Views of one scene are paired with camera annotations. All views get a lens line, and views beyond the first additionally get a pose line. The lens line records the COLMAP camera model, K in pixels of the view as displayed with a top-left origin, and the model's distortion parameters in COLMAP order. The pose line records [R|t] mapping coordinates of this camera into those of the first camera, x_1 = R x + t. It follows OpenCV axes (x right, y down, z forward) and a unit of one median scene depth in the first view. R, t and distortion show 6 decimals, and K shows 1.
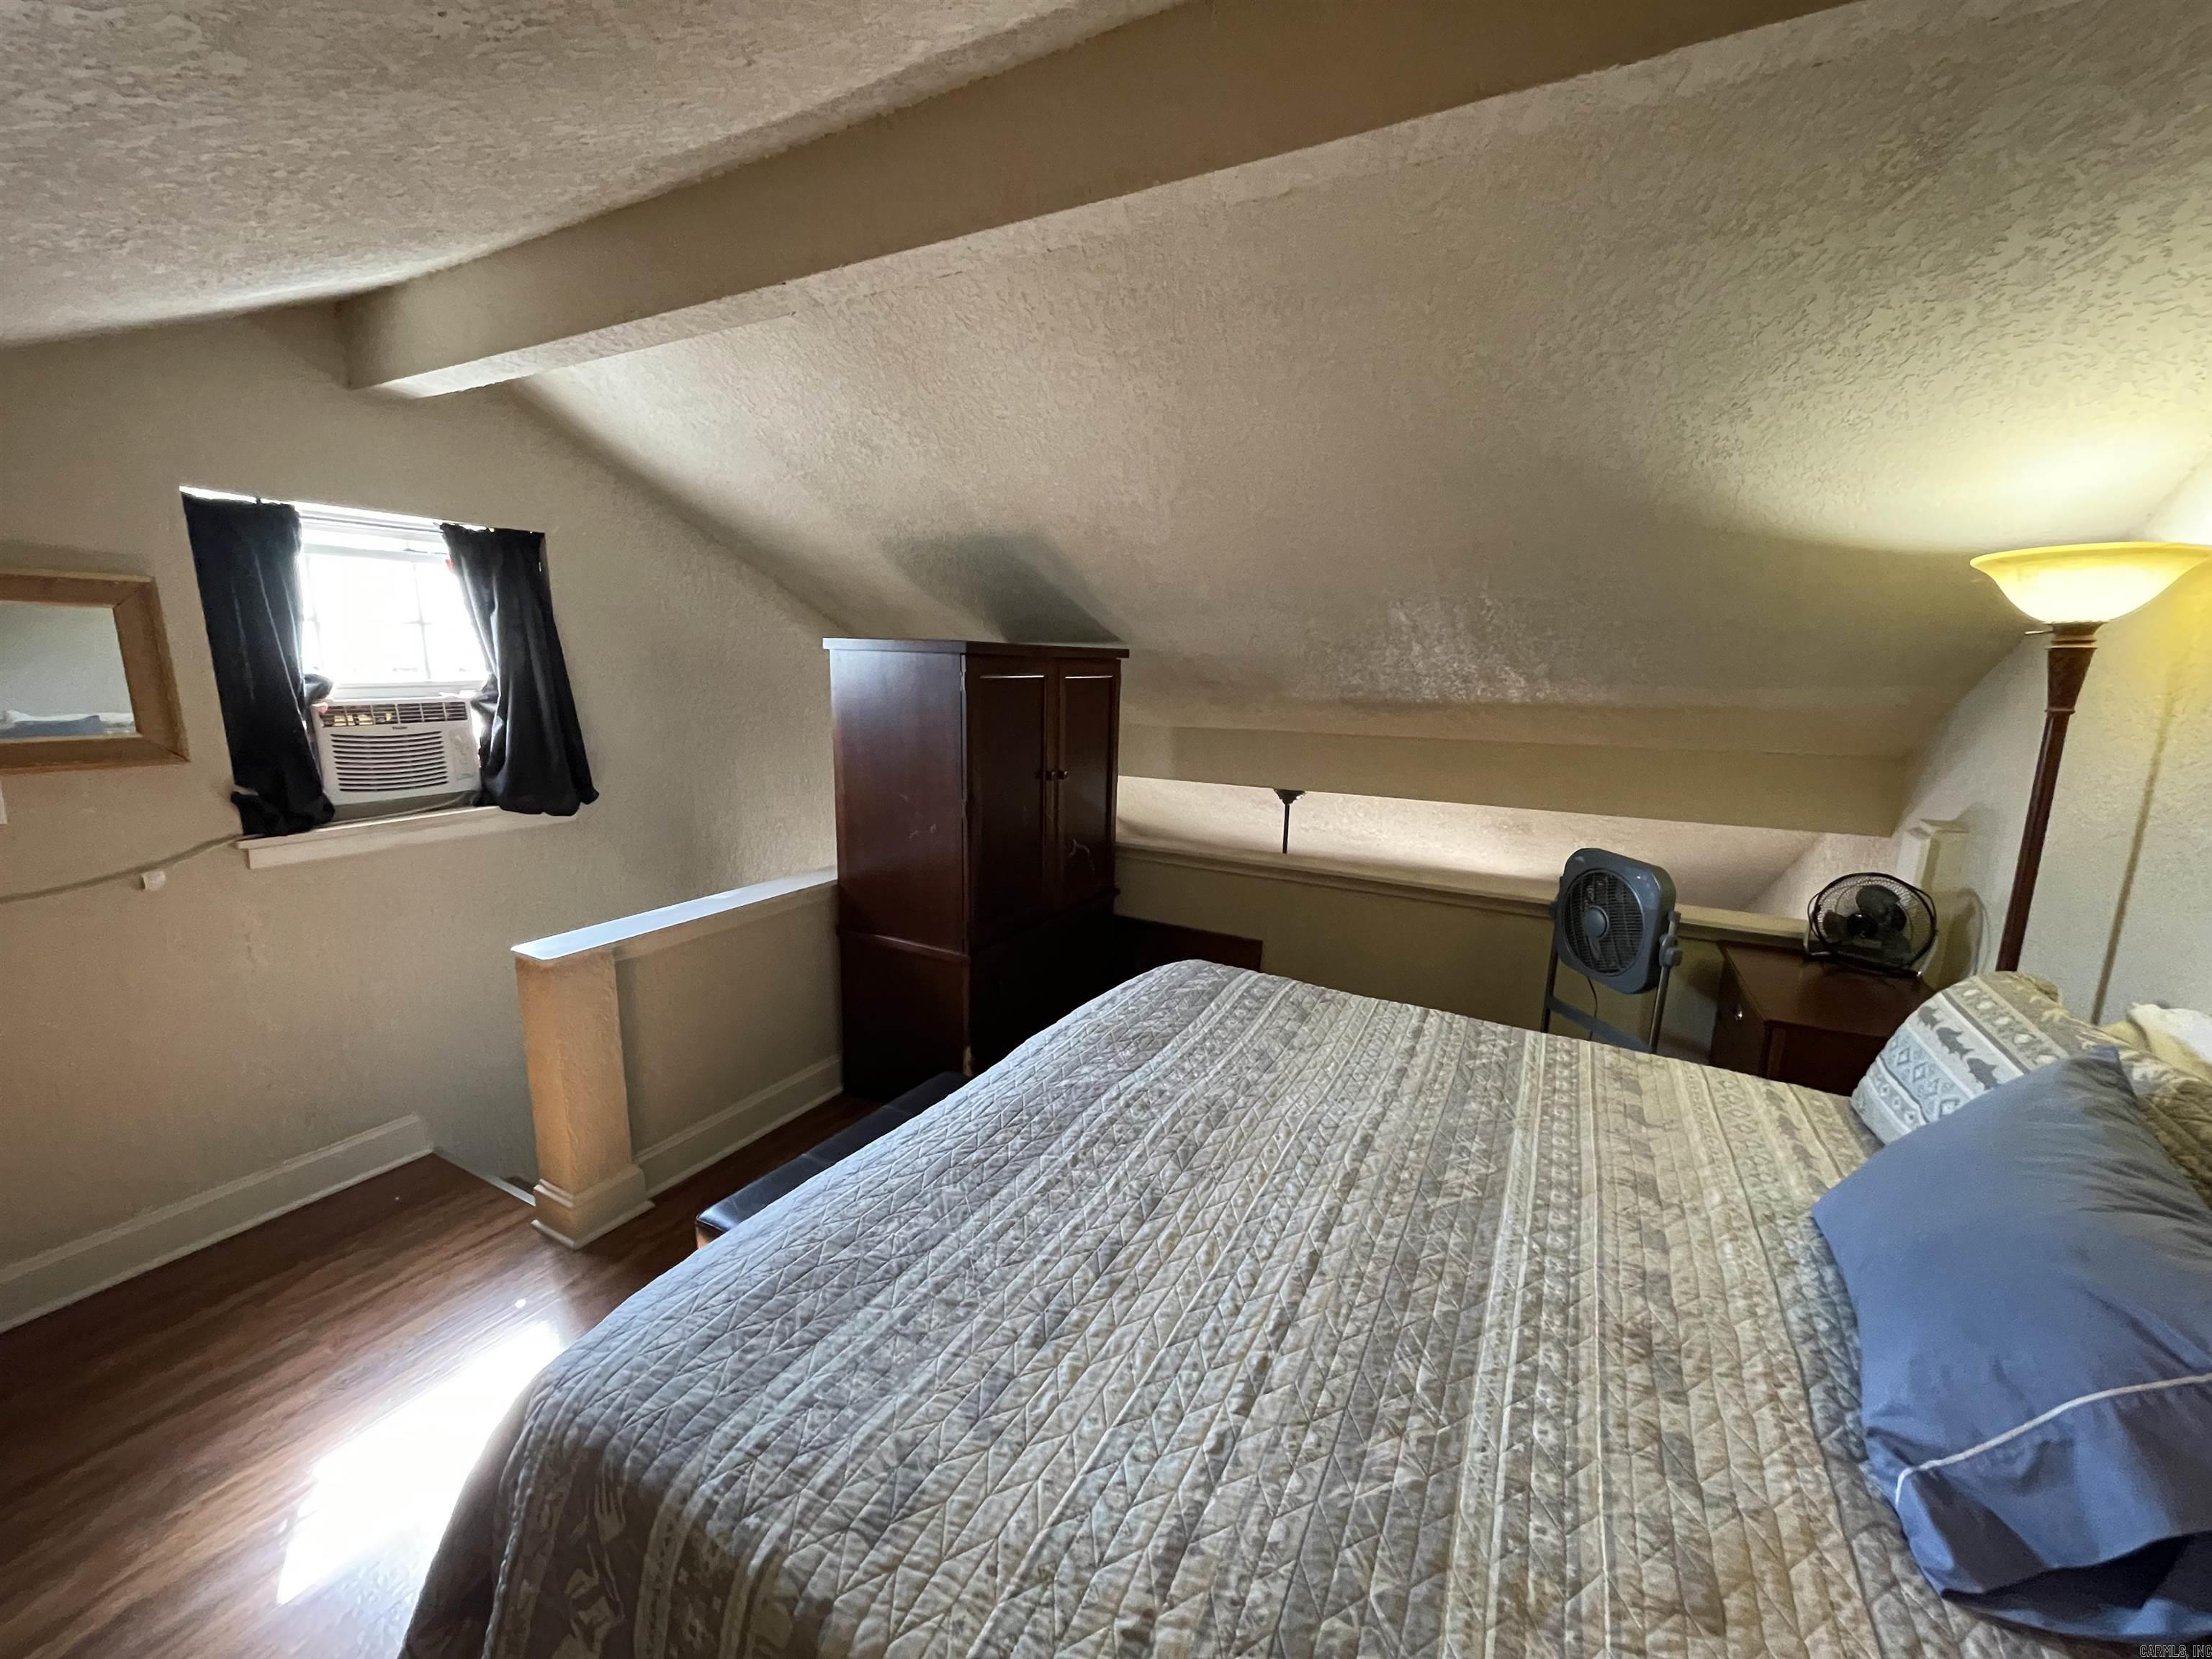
lens RADIAL K [[884.4, 0, 1102.0], [0, 884.4, 827.9], [0, 0, 1]] dist [0.000515, -0.000031]
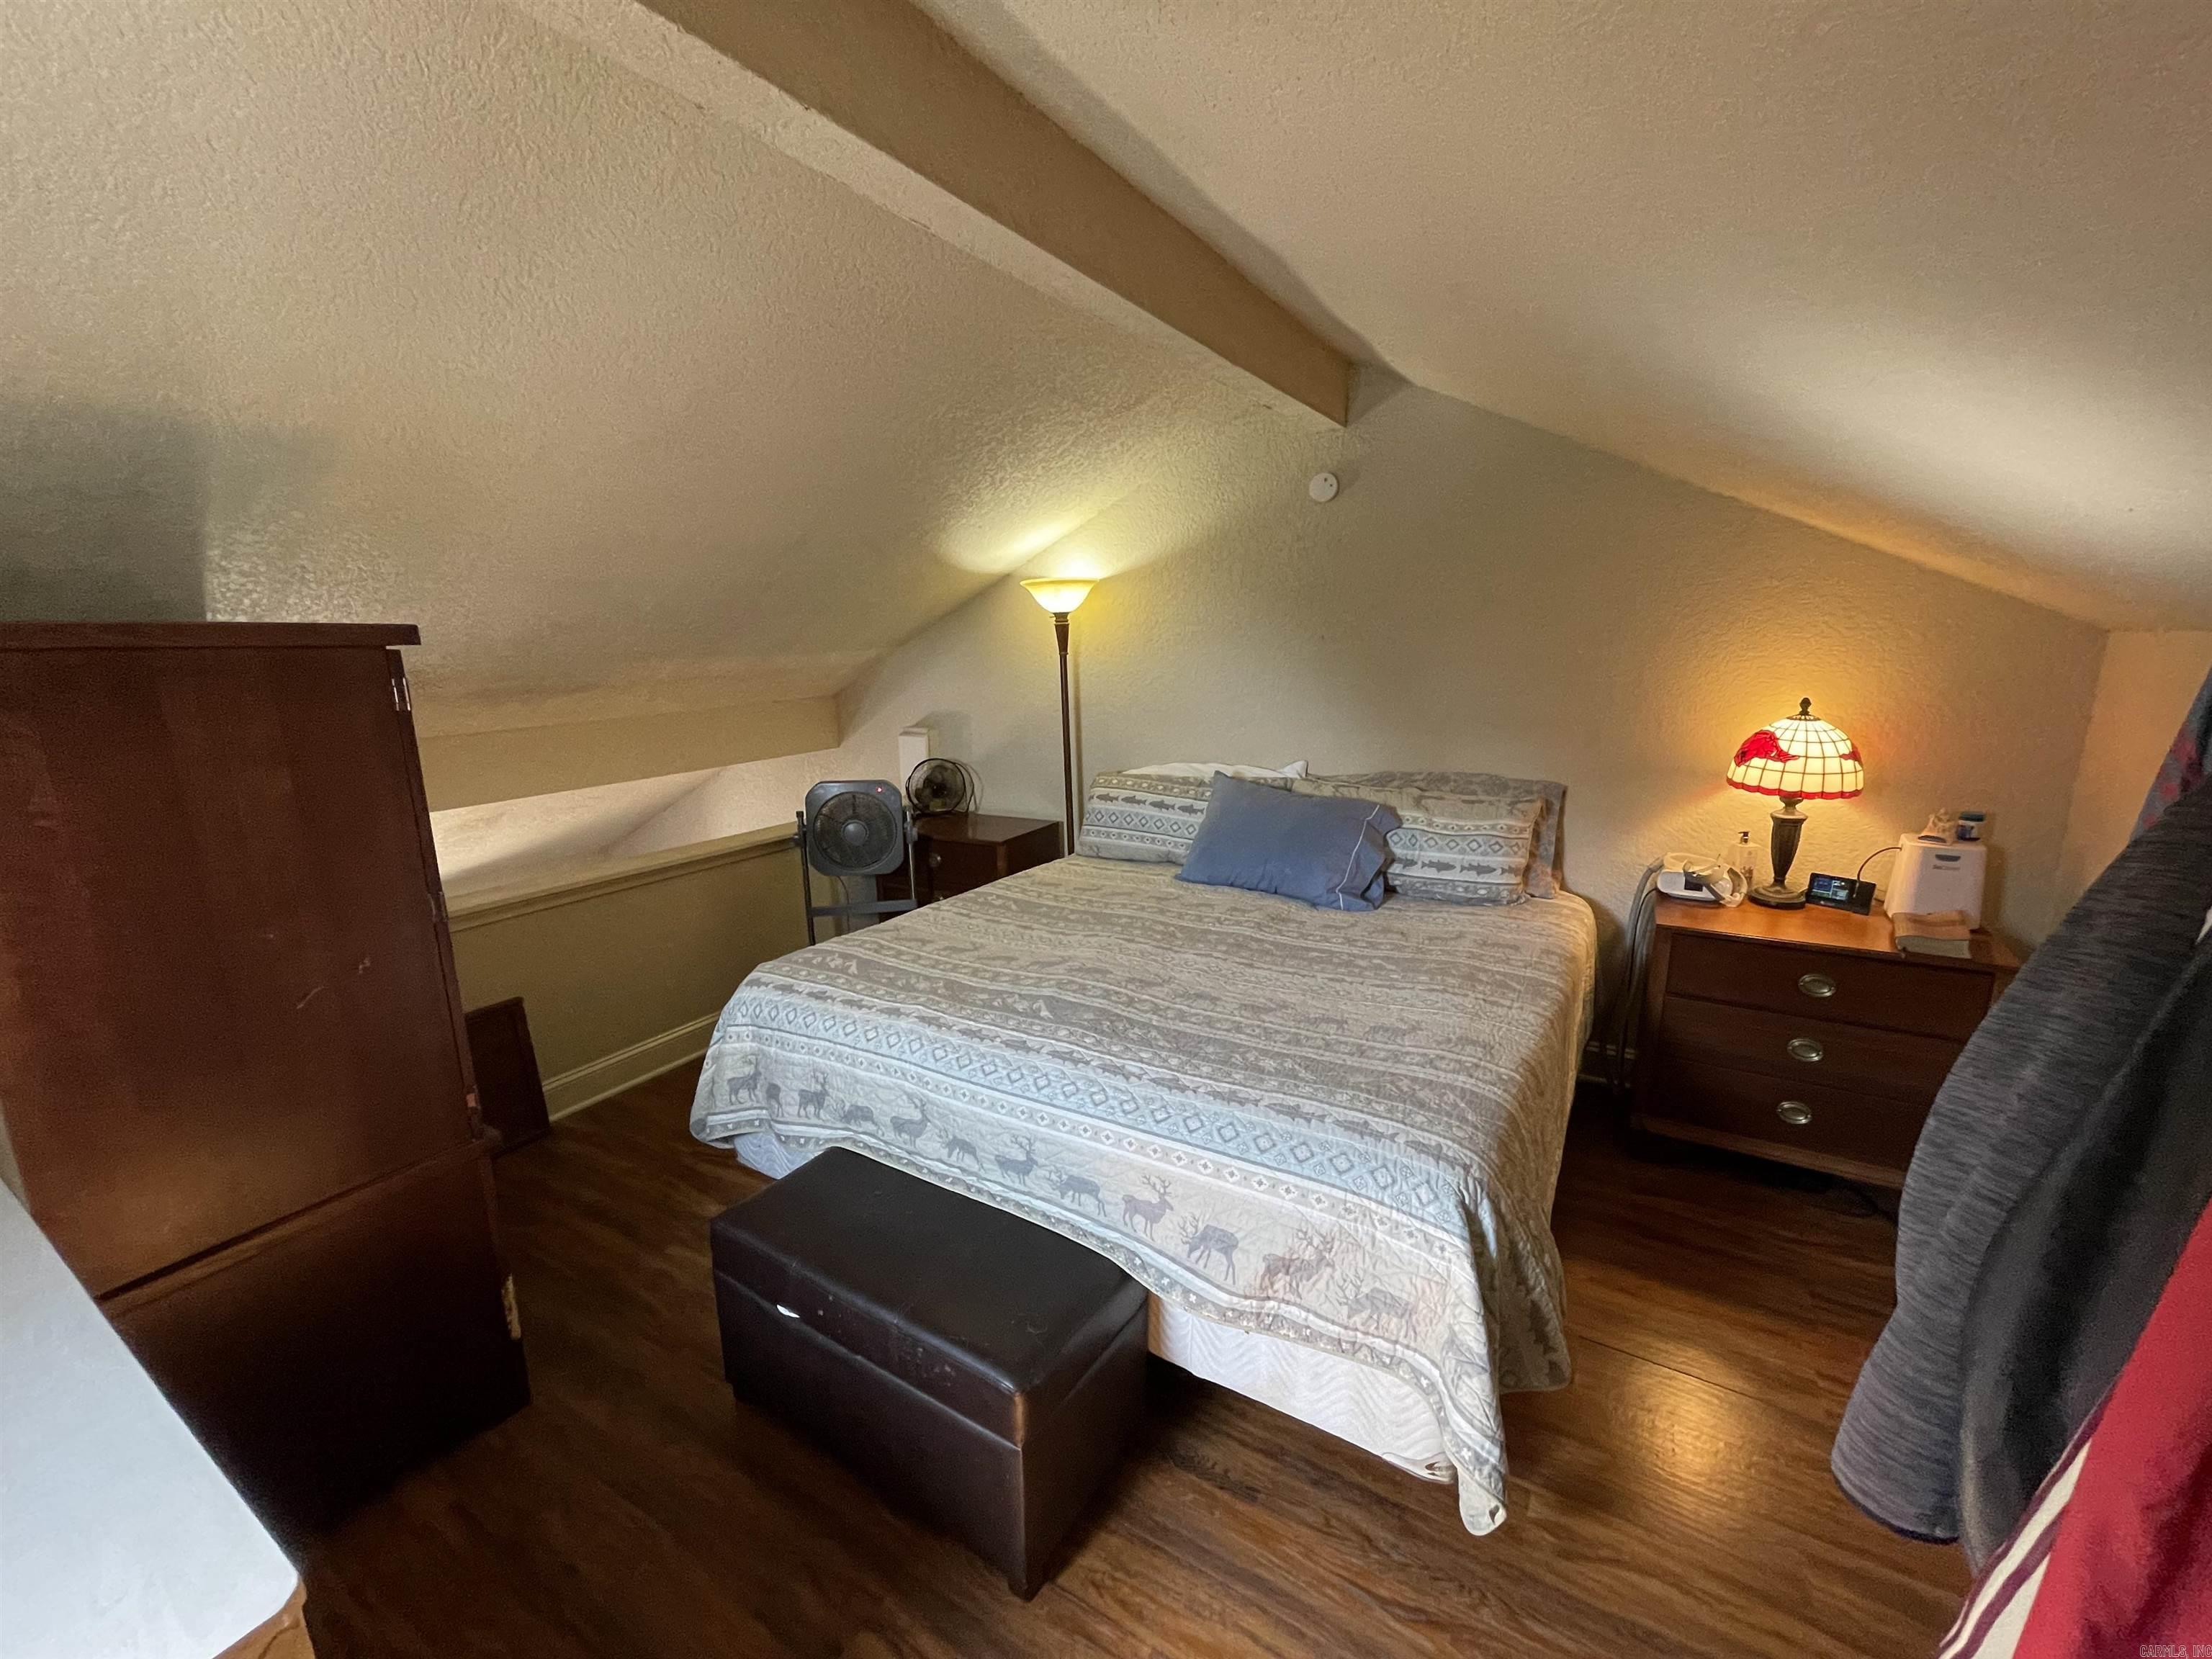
lens RADIAL K [[884.4, 0, 1102.0], [0, 884.4, 827.9], [0, 0, 1]] dist [0.000515, -0.000031]
pose [[0.032642, -0.229713, 0.972711, -1.007983], [0.194149, 0.956148, 0.219286, -0.162924], [-0.980429, 0.181693, 0.075809, 0.742383]]
